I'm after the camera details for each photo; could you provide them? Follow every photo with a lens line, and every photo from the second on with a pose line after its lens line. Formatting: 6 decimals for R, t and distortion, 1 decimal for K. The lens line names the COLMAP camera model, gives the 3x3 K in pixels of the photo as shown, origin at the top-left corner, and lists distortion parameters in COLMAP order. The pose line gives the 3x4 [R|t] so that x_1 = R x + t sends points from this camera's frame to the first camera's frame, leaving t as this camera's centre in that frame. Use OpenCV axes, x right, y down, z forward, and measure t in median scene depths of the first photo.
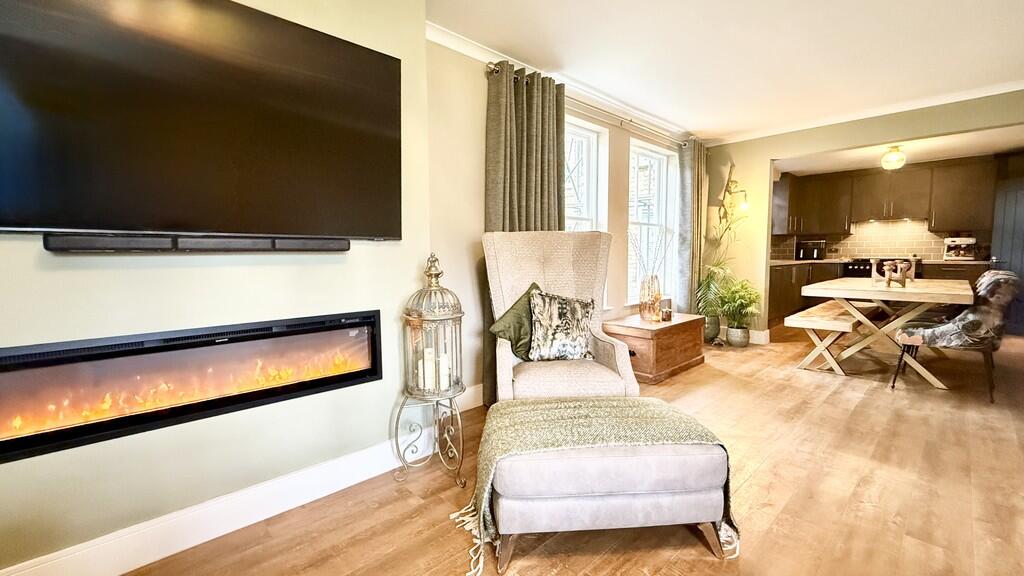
lens RADIAL K [[425.7, 0, 512.0], [0, 425.7, 288.0], [0, 0, 1]] dist [0.001742, 0.000556]
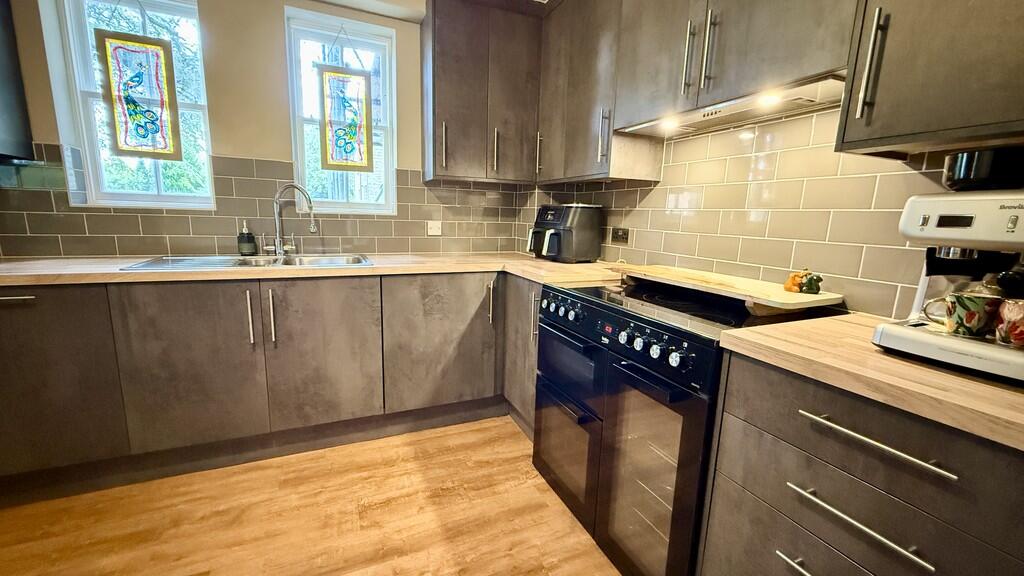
lens RADIAL K [[407.8, 0, 512.0], [0, 407.8, 288.0], [0, 0, 1]] dist [-0.000470, 0.000028]
pose [[0.939534, 0.090648, -0.330241, 1.028880], [-0.057742, 0.992457, 0.108146, -0.101528], [0.337553, -0.082538, 0.937681, 0.905002]]
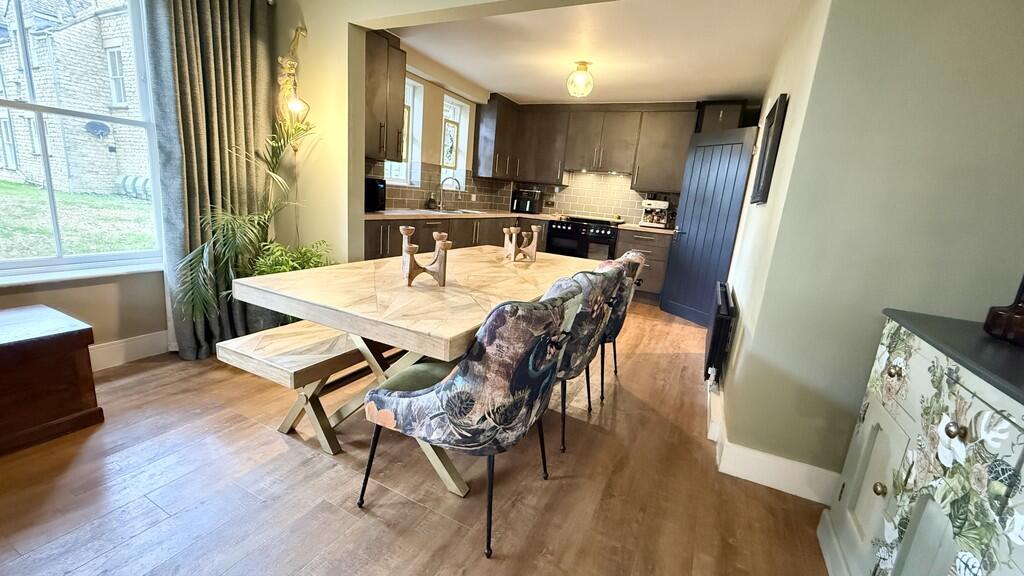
lens RADIAL K [[407.8, 0, 512.0], [0, 407.8, 288.0], [0, 0, 1]] dist [-0.000470, 0.000028]
pose [[0.938552, 0.009879, 0.344998, 0.538929], [-0.064795, 0.986860, 0.148015, -0.050745], [-0.339002, -0.161274, 0.926859, 0.337406]]
